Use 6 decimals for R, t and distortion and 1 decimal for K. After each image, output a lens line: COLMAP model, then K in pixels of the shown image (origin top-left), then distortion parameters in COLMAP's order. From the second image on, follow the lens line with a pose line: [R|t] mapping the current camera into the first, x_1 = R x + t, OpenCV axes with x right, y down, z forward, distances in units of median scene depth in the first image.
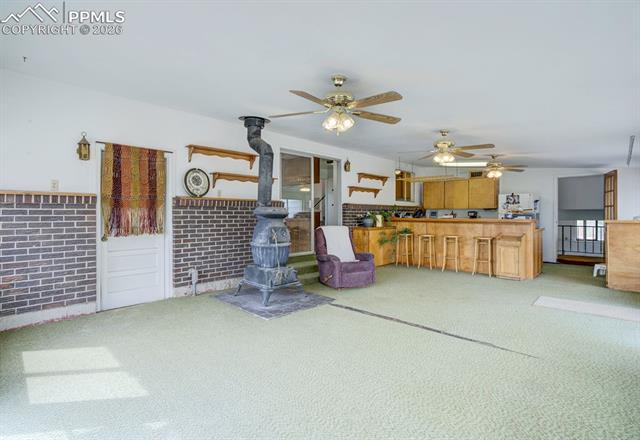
lens RADIAL K [[309.9, 0, 319.4], [0, 309.9, 215.6], [0, 0, 1]] dist [-0.020906, 0.000947]
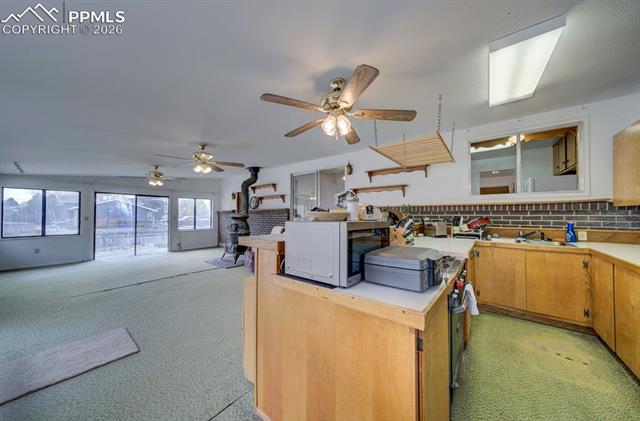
lens RADIAL K [[216.7, 0, 319.9], [0, 216.7, 213.6], [0, 0, 1]] dist [-0.003154, -0.000488]
pose [[0.106435, -0.013299, -0.994231, 0.943886], [-0.012092, 0.999819, -0.014668, -0.007427], [0.994246, 0.013584, 0.106255, 1.024277]]
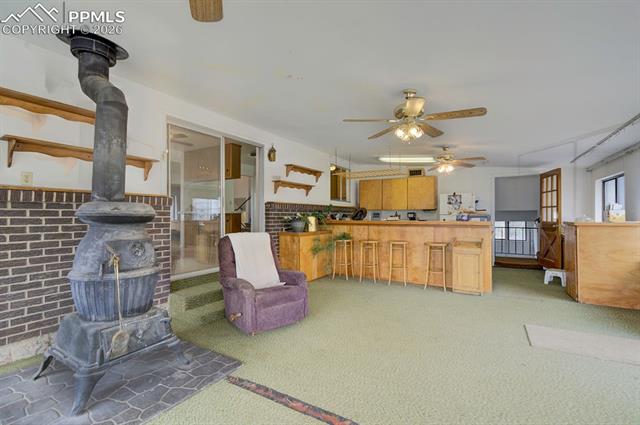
lens RADIAL K [[292.0, 0, 322.9], [0, 292.0, 211.1], [0, 0, 1]] dist [-0.006964, -0.000048]
pose [[0.972447, 0.001624, 0.233118, 0.054540], [0.003431, 0.999768, -0.021278, -0.000688], [-0.233098, 0.021492, 0.972216, 0.321749]]
